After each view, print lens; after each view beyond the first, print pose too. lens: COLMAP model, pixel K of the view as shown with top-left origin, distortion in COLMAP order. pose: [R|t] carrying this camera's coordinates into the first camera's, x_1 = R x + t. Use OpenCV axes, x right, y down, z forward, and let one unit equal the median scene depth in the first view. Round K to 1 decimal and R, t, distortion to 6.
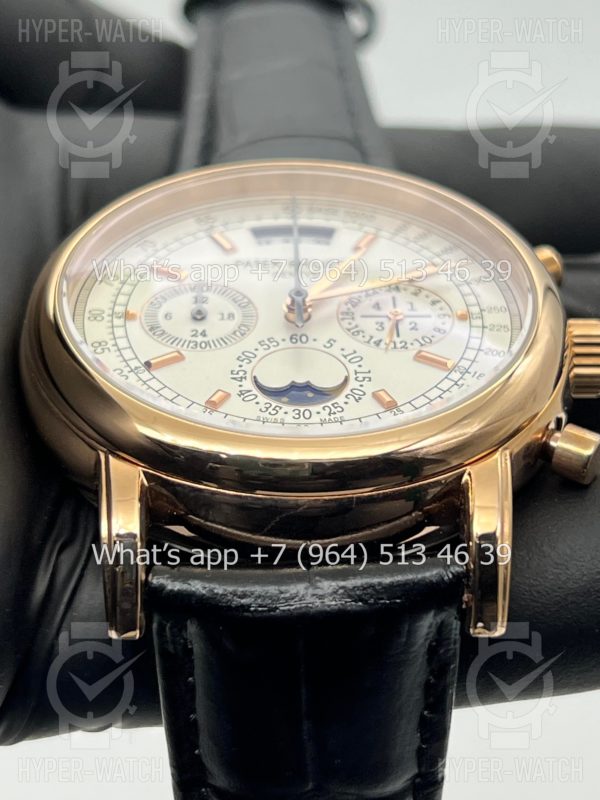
lens RADIAL K [[1848.7, 0, 293.8], [0, 1848.7, 400.3], [0, 0, 1]] dist [0.306883, 0.000000]
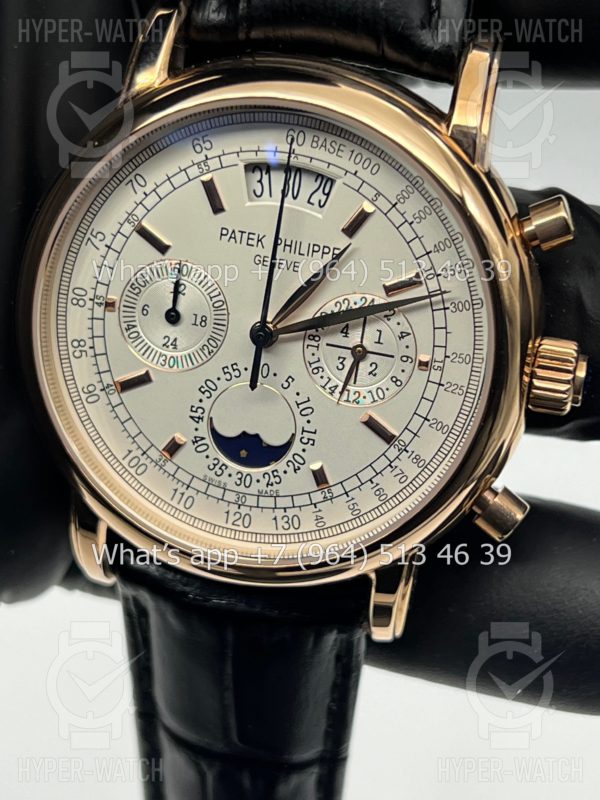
lens RADIAL K [[1848.7, 0, 301.0], [0, 1848.7, 400.0], [0, 0, 1]] dist [0.306883, 0.000000]
pose [[0.959937, 0.215979, -0.178535, 0.218256], [0.060891, 0.461131, 0.885241, -0.963766], [0.273522, -0.860646, 0.429505, 0.553610]]
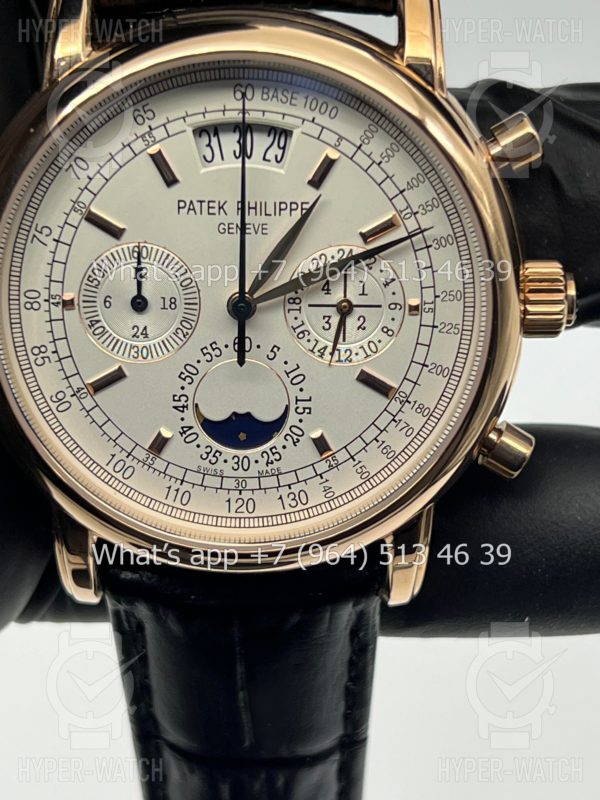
lens RADIAL K [[1848.7, 0, 305.0], [0, 1848.7, 399.9], [0, 0, 1]] dist [0.306883, 0.000000]
pose [[0.998877, 0.044421, -0.016447, 0.054412], [-0.005920, 0.461566, 0.887086, -0.906099], [0.046997, -0.885993, 0.461311, 0.532162]]
